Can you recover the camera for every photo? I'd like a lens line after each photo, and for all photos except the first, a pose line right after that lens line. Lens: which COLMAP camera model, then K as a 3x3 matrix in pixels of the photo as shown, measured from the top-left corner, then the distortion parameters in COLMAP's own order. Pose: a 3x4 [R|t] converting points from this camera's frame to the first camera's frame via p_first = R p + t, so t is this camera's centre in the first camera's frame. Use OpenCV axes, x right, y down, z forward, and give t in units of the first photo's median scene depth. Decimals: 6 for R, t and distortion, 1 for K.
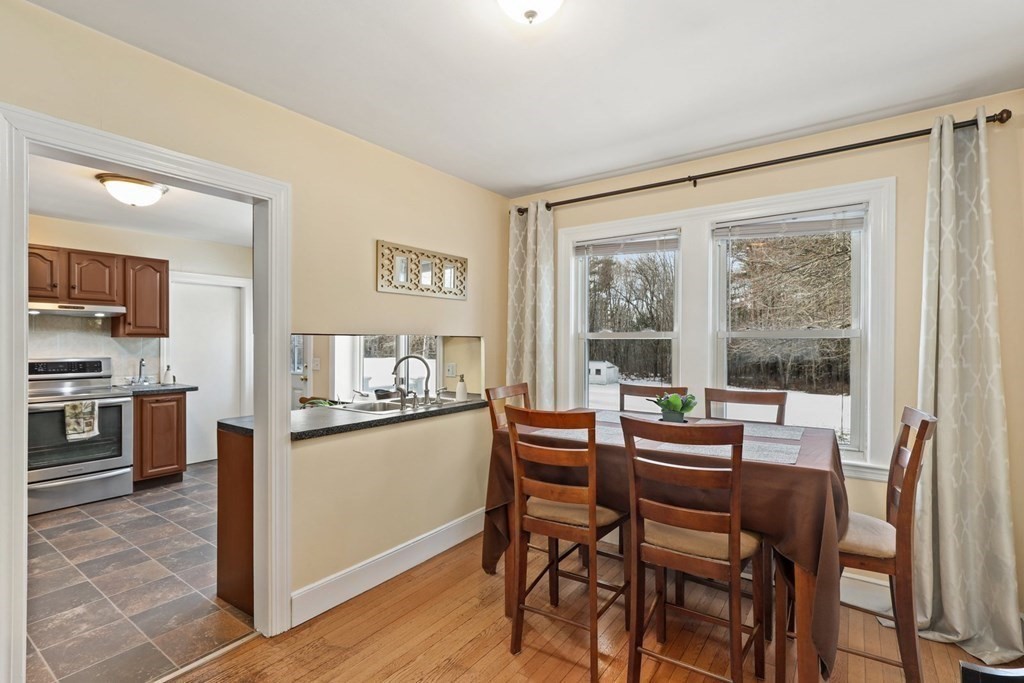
lens RADIAL K [[476.8, 0, 519.3], [0, 476.8, 342.8], [0, 0, 1]] dist [-0.004278, 0.000894]
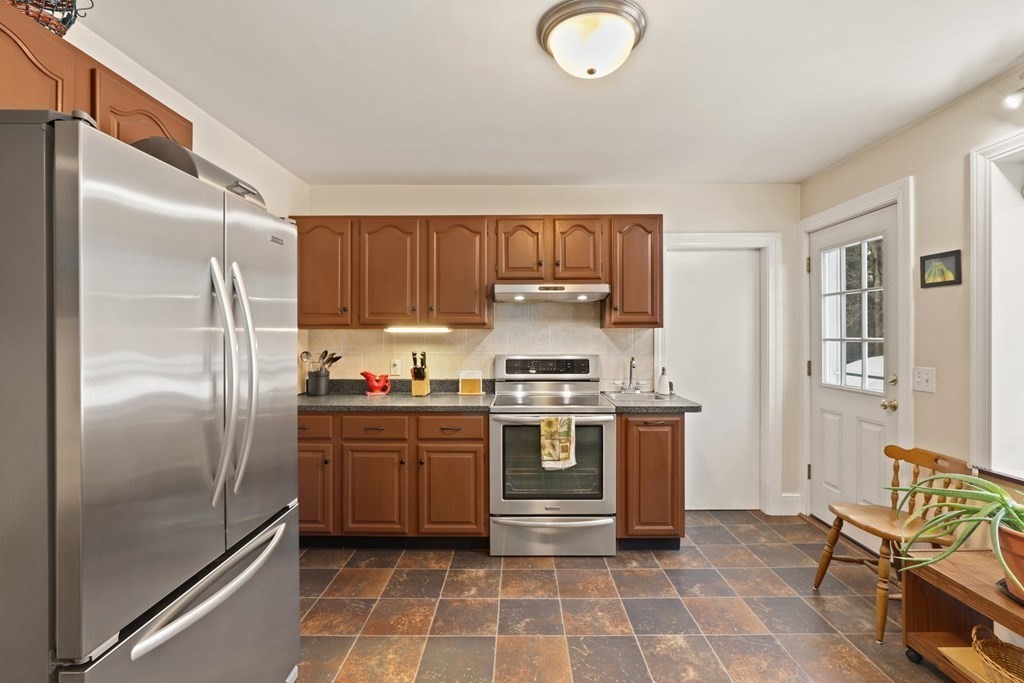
lens RADIAL K [[476.8, 0, 513.9], [0, 476.8, 342.6], [0, 0, 1]] dist [-0.004278, 0.000894]
pose [[0.568181, 0.004630, -0.822890, -0.336750], [0.003213, 0.999964, 0.007845, 0.005064], [0.822897, -0.007101, 0.568146, 0.496083]]
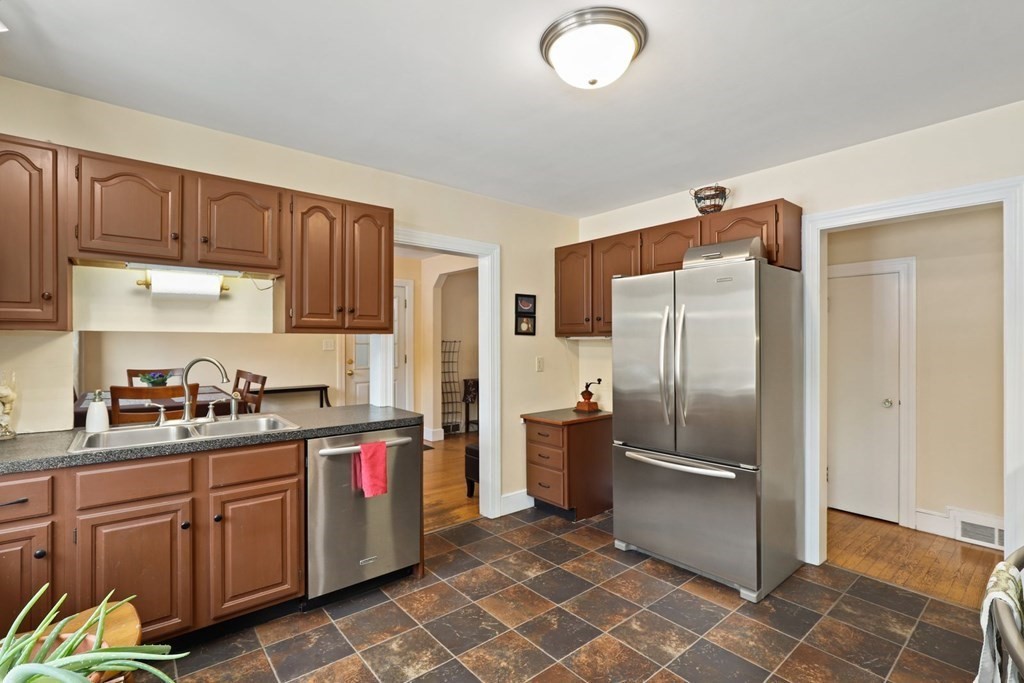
lens RADIAL K [[476.8, 0, 512.4], [0, 476.8, 341.6], [0, 0, 1]] dist [-0.004278, 0.000894]
pose [[-0.964687, 0.005779, 0.263337, -0.857814], [0.005592, 0.999983, -0.001458, 0.002453], [-0.263341, 0.000066, -0.964703, 1.328790]]
